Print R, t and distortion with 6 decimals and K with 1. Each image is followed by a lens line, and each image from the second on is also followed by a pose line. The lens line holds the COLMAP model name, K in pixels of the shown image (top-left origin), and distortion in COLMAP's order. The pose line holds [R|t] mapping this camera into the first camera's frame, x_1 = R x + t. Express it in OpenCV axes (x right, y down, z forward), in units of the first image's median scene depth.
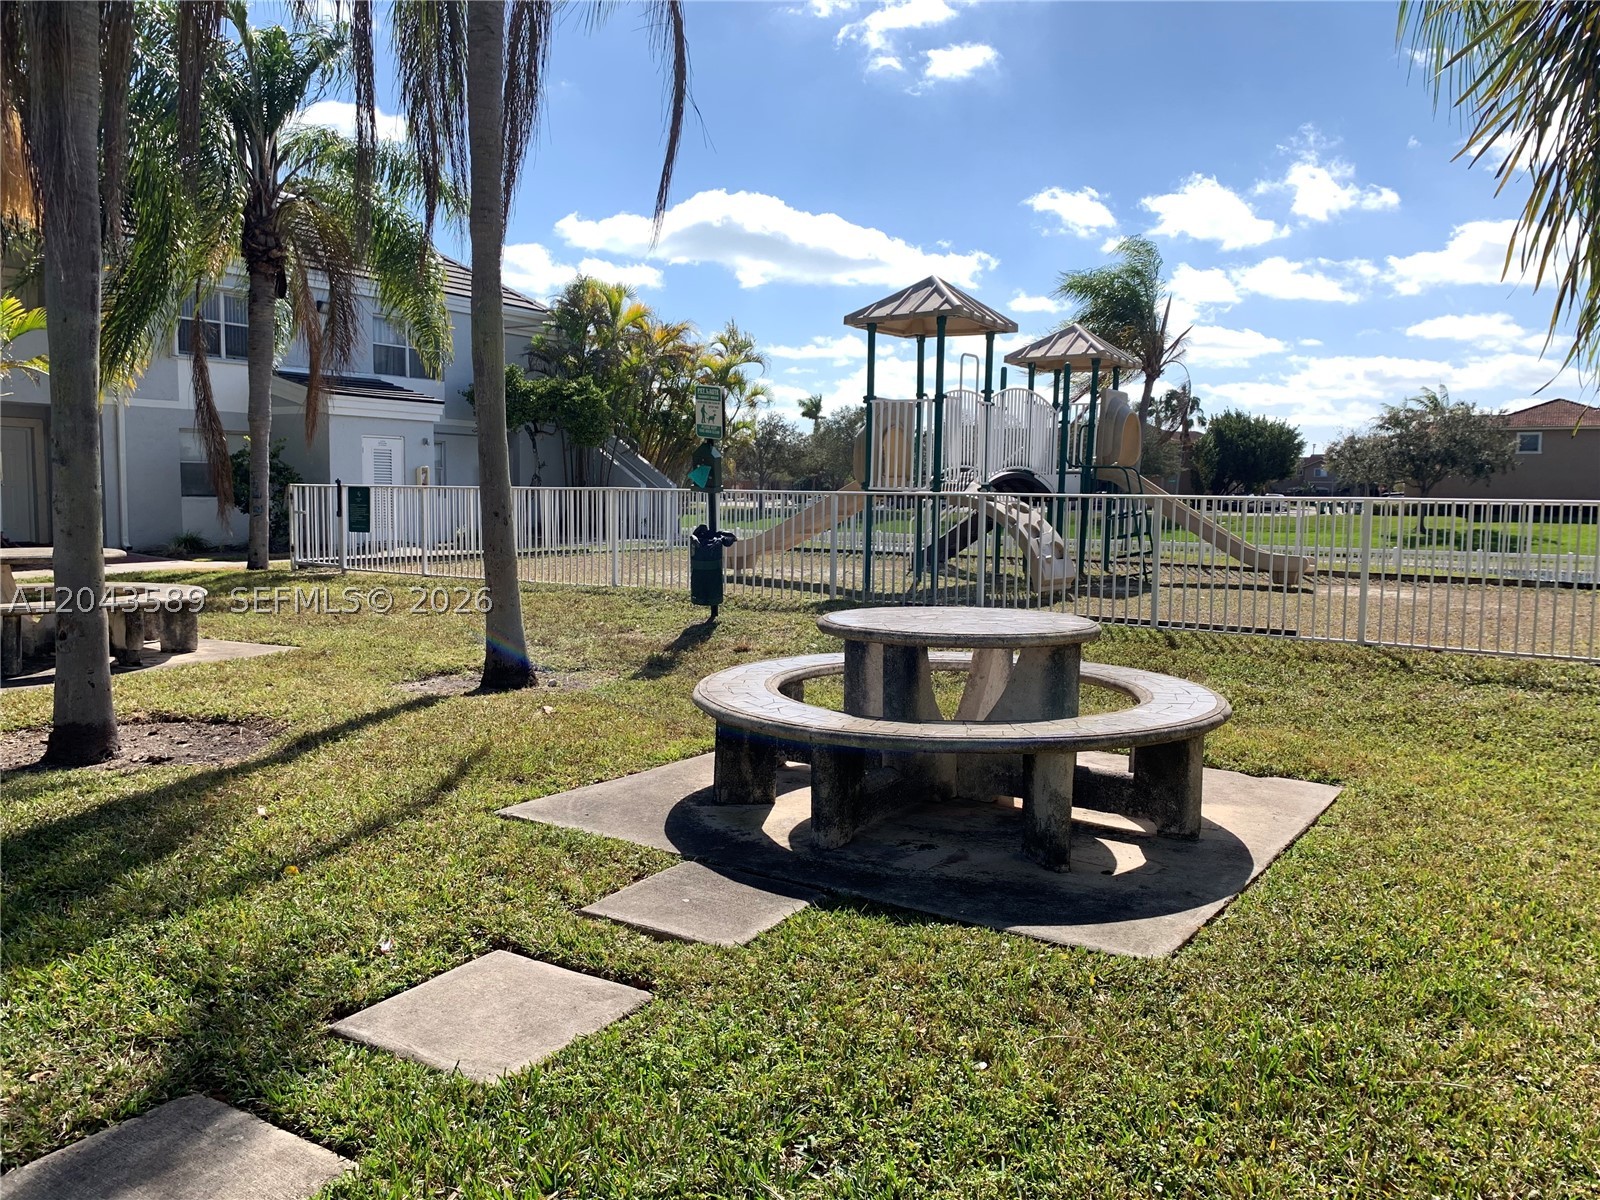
lens RADIAL K [[1236.4, 0, 800.0], [0, 1236.4, 600.0], [0, 0, 1]] dist [0.028244, -0.016803]
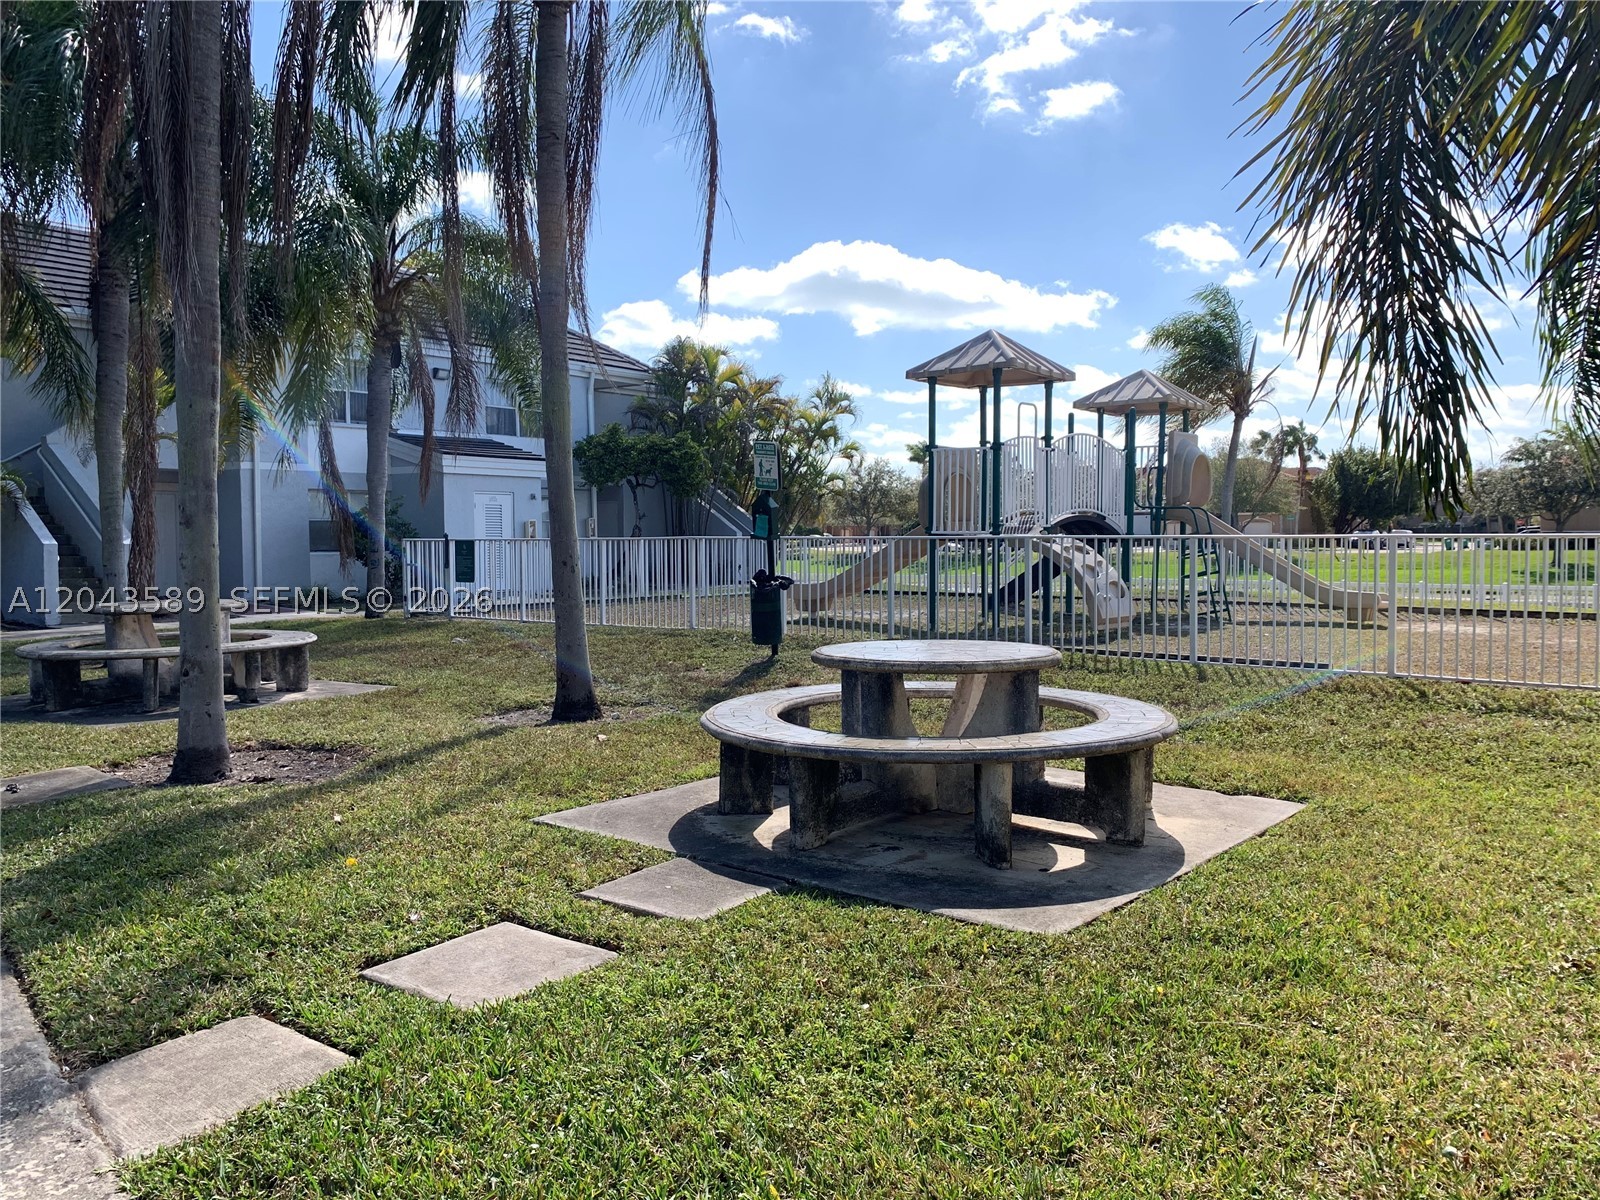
lens RADIAL K [[1239.2, 0, 796.7], [0, 1239.2, 583.0], [0, 0, 1]] dist [0.034065, -0.032118]
pose [[0.995273, -0.014305, -0.096055, 0.077051], [0.009472, 0.998675, -0.050582, 0.007323], [0.096651, 0.049433, 0.994090, -0.094007]]
